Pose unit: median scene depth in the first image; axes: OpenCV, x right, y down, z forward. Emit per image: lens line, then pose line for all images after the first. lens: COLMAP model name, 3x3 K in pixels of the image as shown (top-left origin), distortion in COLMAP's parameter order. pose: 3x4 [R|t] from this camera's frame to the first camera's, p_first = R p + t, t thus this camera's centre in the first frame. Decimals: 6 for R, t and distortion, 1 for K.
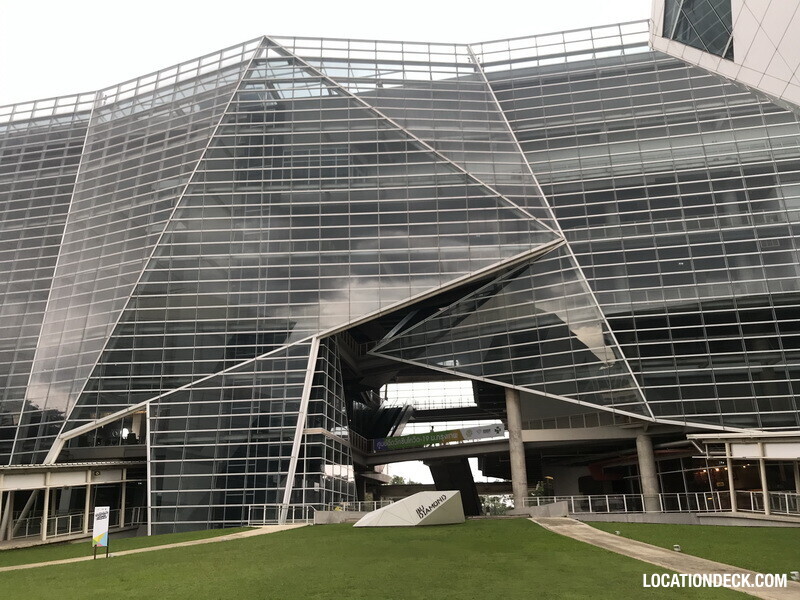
lens RADIAL K [[658.2, 0, 396.9], [0, 658.2, 299.7], [0, 0, 1]] dist [0.011650, 0.000005]
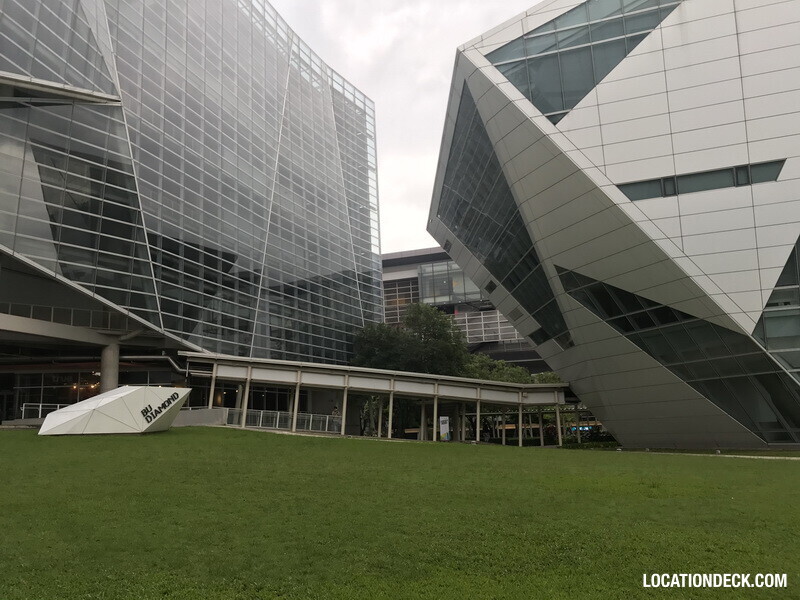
lens RADIAL K [[651.6, 0, 396.1], [0, 651.6, 301.5], [0, 0, 1]] dist [0.055005, -0.082065]
pose [[0.133833, 0.201826, 0.970234, -0.441913], [-0.292016, 0.943604, -0.156006, 0.171746], [-0.947003, -0.262445, 0.185222, 0.466034]]
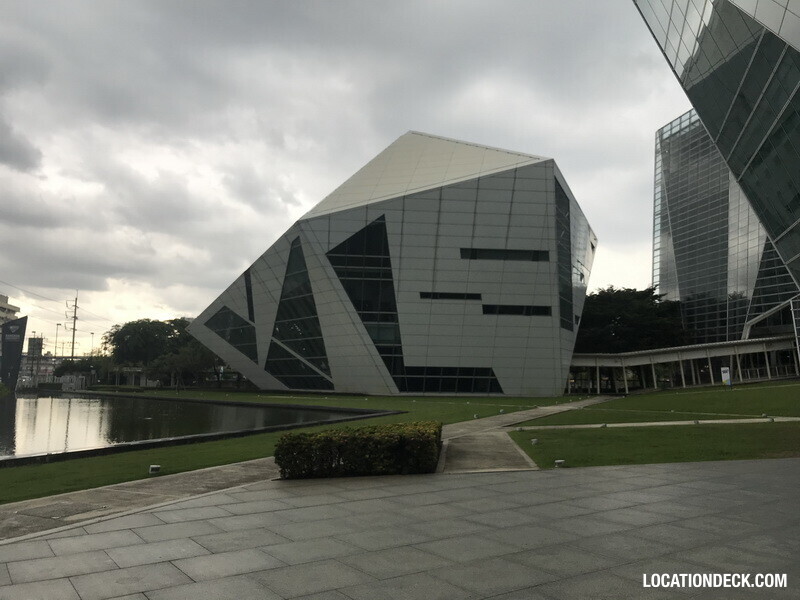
lens RADIAL K [[666.3, 0, 396.2], [0, 666.3, 293.0], [0, 0, 1]] dist [0.010396, -0.000487]
pose [[0.395083, -0.098680, -0.913330, 0.692911], [0.296190, 0.954803, 0.024963, -0.173766], [0.869587, -0.280381, 0.406455, -0.447805]]
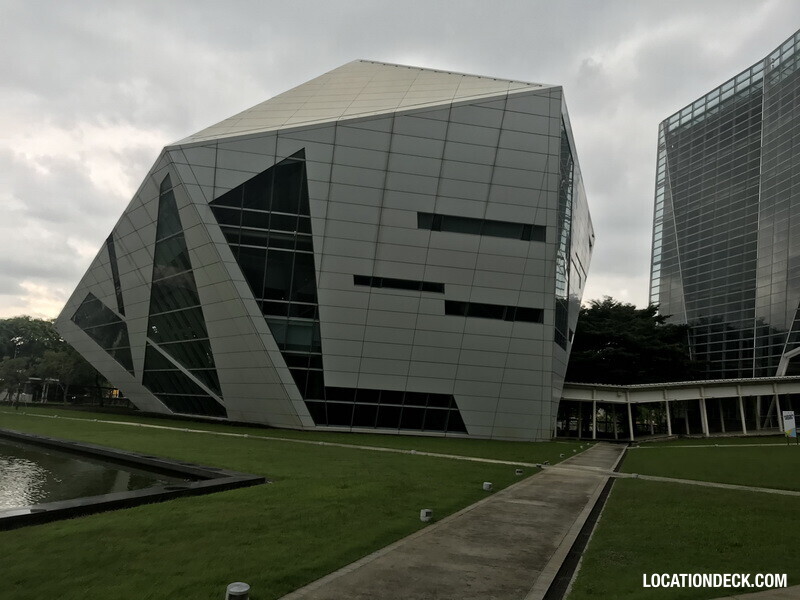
lens RADIAL K [[658.2, 0, 396.9], [0, 658.2, 299.7], [0, 0, 1]] dist [0.011650, 0.000005]
pose [[0.457668, -0.103532, -0.883075, 0.292965], [0.237604, 0.971318, 0.009265, -0.090423], [0.856787, -0.214062, 0.469141, -0.233095]]
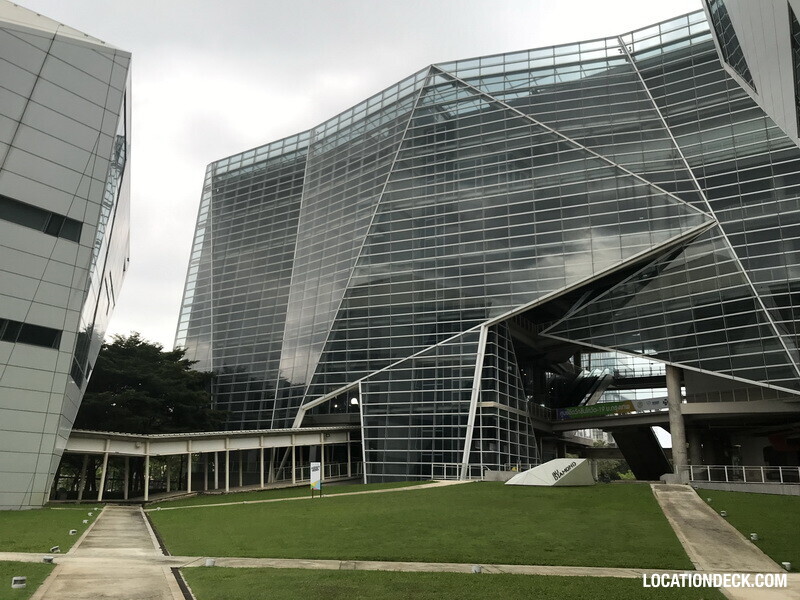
lens RADIAL K [[655.7, 0, 395.8], [0, 655.7, 299.6], [0, 0, 1]] dist [0.047595, -0.068151]
pose [[0.931623, -0.056329, -0.359034, 0.153184], [0.079027, 0.995675, 0.048849, -0.058827], [0.354729, -0.073882, 0.932045, -0.151546]]
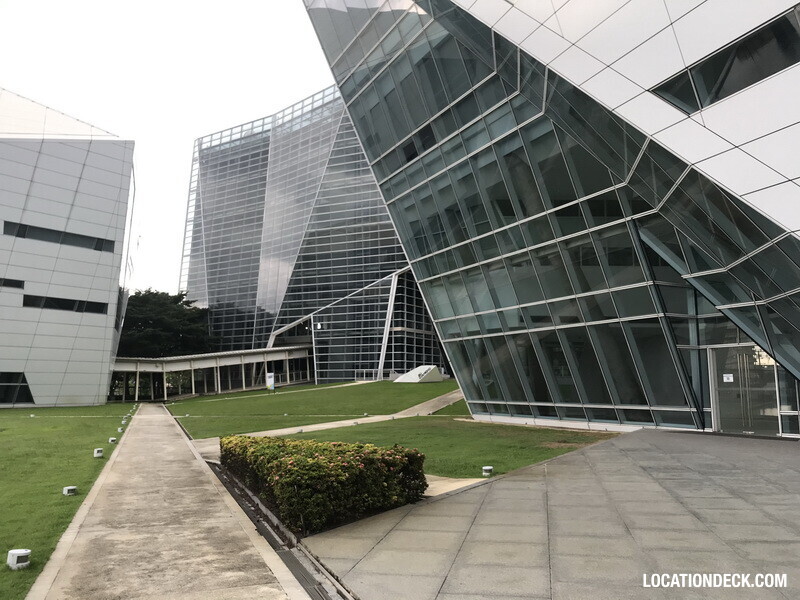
lens RADIAL K [[653.6, 0, 401.2], [0, 653.6, 293.2], [0, 0, 1]] dist [0.057256, -0.112884]
pose [[0.927967, -0.037075, -0.370813, 0.504546], [0.111648, 0.976992, 0.181720, -0.194899], [0.355543, -0.210031, 0.910756, -0.518066]]
